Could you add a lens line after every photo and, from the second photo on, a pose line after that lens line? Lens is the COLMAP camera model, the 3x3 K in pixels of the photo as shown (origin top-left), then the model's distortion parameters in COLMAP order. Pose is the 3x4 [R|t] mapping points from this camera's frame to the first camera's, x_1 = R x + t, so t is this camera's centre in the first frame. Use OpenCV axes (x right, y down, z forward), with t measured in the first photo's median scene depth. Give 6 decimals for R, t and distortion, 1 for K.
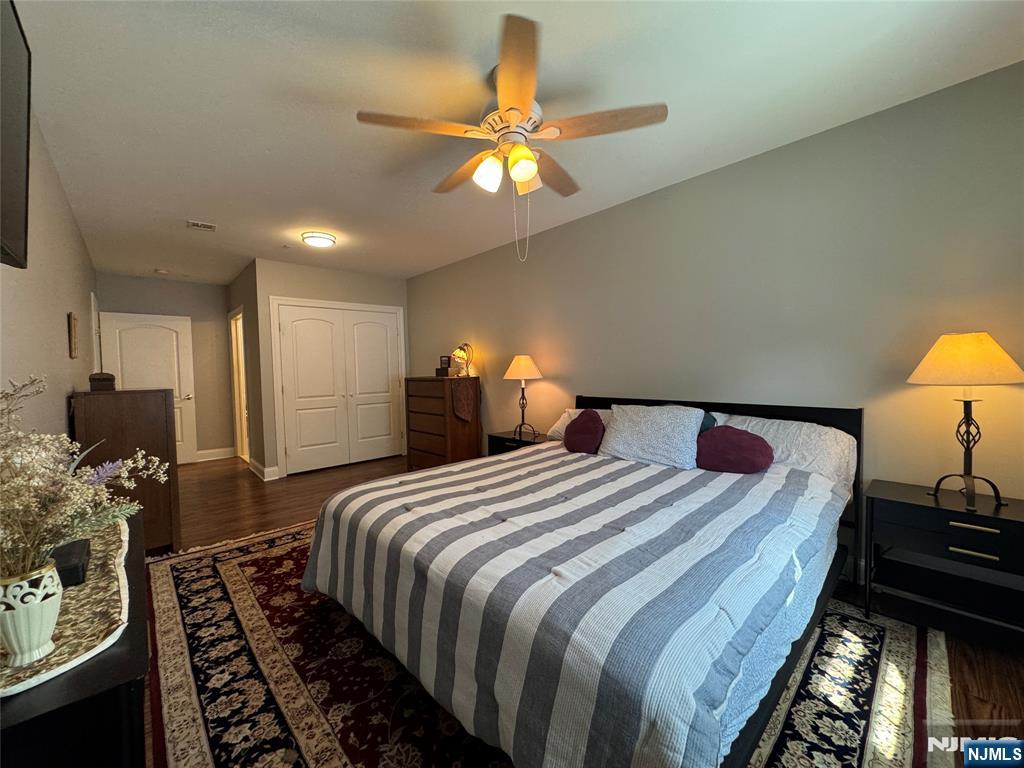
lens RADIAL K [[409.4, 0, 511.7], [0, 409.4, 384.1], [0, 0, 1]] dist [-0.001730, -0.000433]
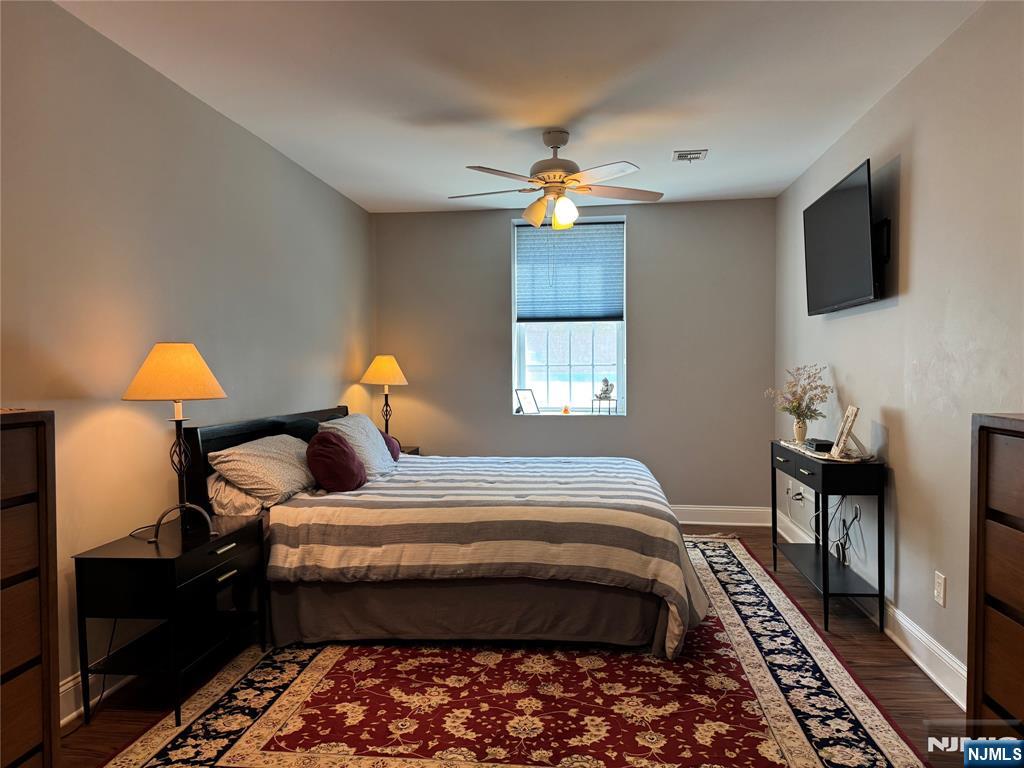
lens RADIAL K [[708.8, 0, 513.3], [0, 708.8, 384.6], [0, 0, 1]] dist [0.039648, -0.028291]
pose [[-0.643848, 0.000408, 0.765153, -1.418960], [0.043637, 0.998392, 0.036187, -0.072556], [-0.763908, 0.056689, -0.642830, 2.275899]]
